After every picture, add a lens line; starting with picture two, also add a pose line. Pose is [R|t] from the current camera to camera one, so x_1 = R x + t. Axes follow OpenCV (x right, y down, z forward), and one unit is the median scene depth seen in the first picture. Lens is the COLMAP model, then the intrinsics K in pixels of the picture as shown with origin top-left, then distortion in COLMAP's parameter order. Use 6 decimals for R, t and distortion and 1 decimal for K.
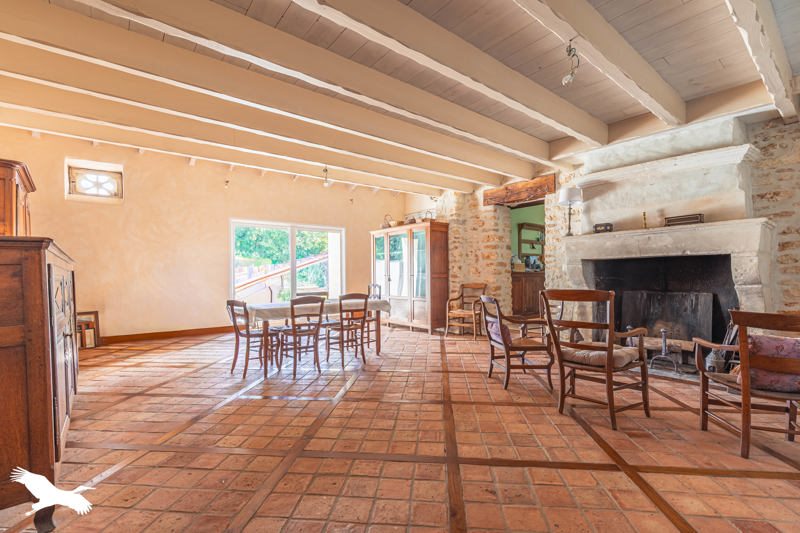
lens RADIAL K [[359.1, 0, 400.3], [0, 359.1, 280.4], [0, 0, 1]] dist [0.000032, -0.000039]
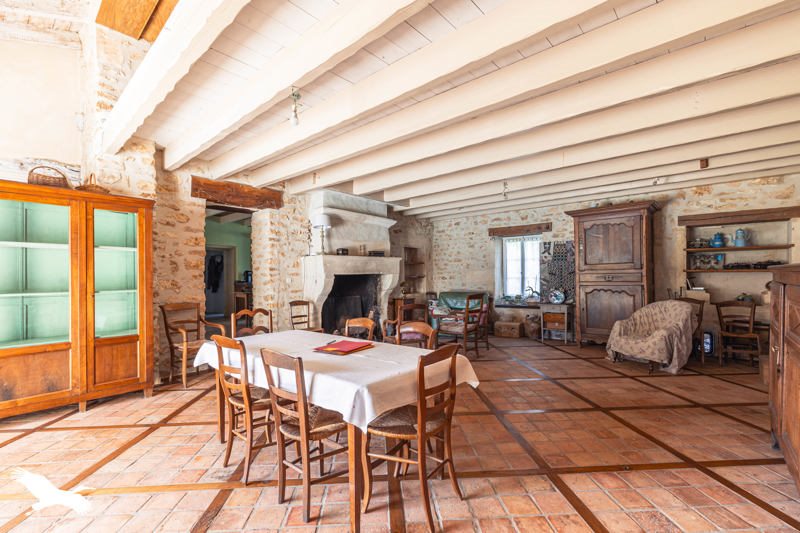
lens RADIAL K [[359.1, 0, 400.3], [0, 359.1, 280.4], [0, 0, 1]] dist [0.000032, -0.000039]
pose [[-0.166168, 0.003043, 0.986093, -0.799165], [0.032234, 0.999478, 0.002348, -0.033796], [-0.985570, 0.032176, -0.166180, 1.006511]]
